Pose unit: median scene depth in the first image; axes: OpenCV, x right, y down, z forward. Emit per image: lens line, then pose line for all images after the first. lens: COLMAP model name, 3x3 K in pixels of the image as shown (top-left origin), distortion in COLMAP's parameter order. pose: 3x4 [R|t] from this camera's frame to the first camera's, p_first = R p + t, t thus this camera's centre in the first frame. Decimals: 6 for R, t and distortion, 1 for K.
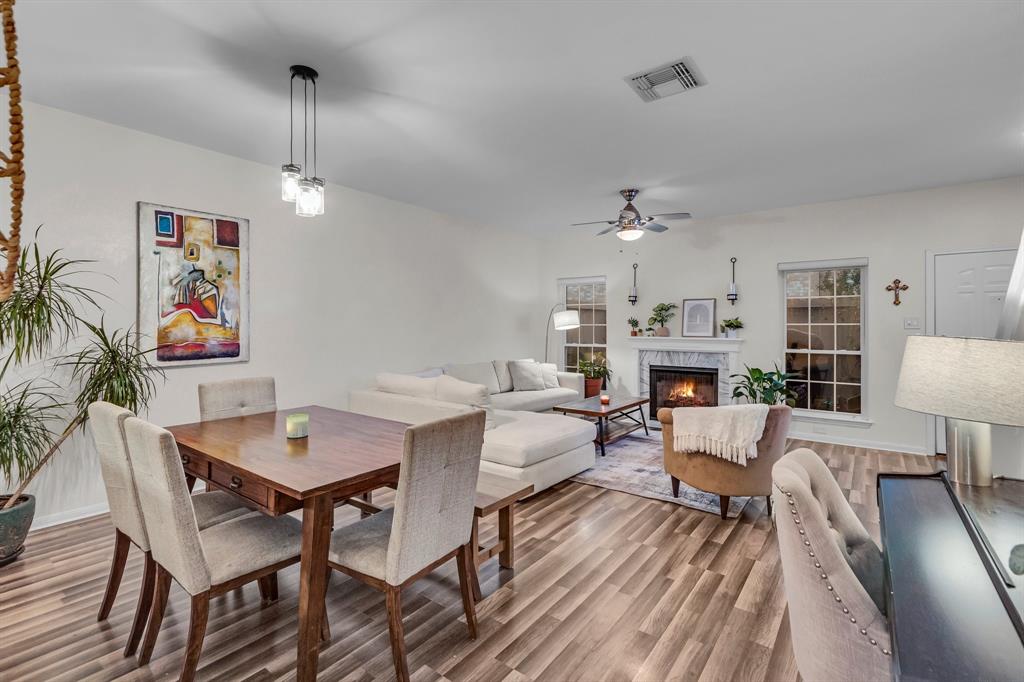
lens RADIAL K [[474.8, 0, 506.8], [0, 474.8, 324.7], [0, 0, 1]] dist [0.007810, -0.004765]
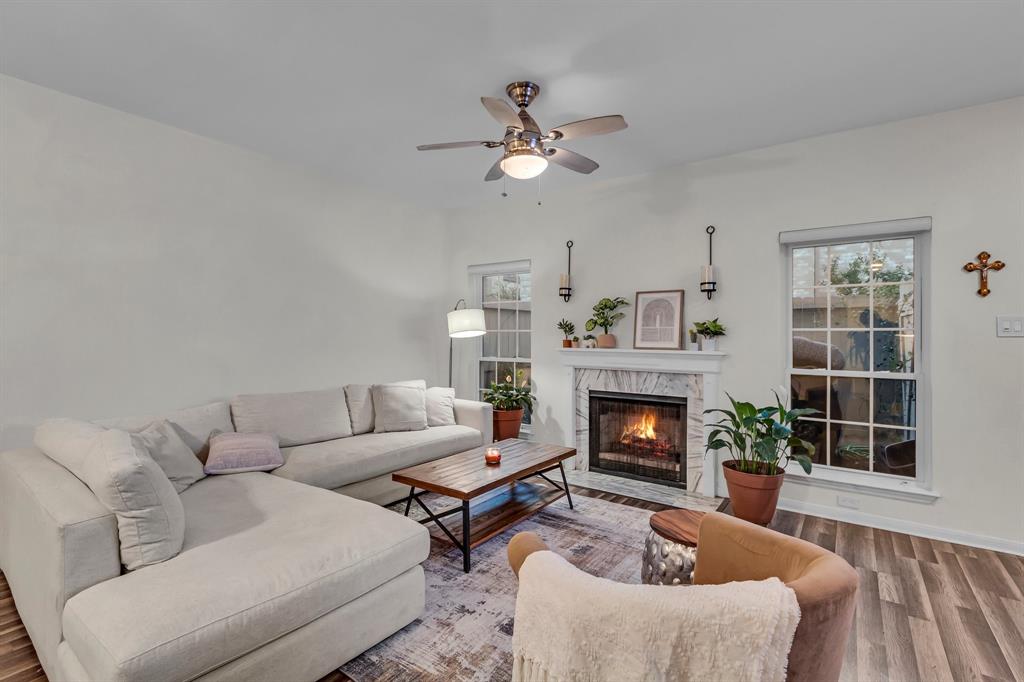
lens RADIAL K [[474.8, 0, 510.2], [0, 474.8, 335.0], [0, 0, 1]] dist [0.007810, -0.004765]
pose [[0.999544, 0.001566, 0.030164, 0.220264], [-0.001718, 0.999986, 0.005034, 0.004450], [-0.030156, -0.005084, 0.999532, 0.430940]]
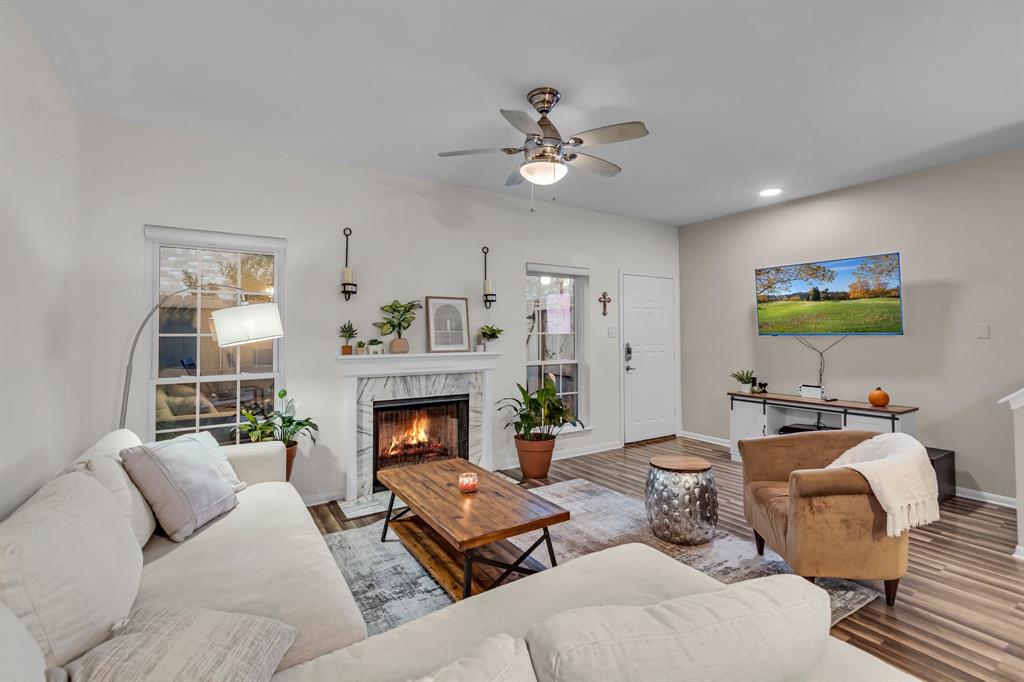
lens RADIAL K [[474.8, 0, 514.4], [0, 474.8, 333.5], [0, 0, 1]] dist [0.007810, -0.004765]
pose [[0.334024, -0.002267, 0.942562, -0.270010], [-0.000950, 0.999996, 0.002742, -0.003696], [-0.942564, -0.001811, 0.334021, 0.826452]]
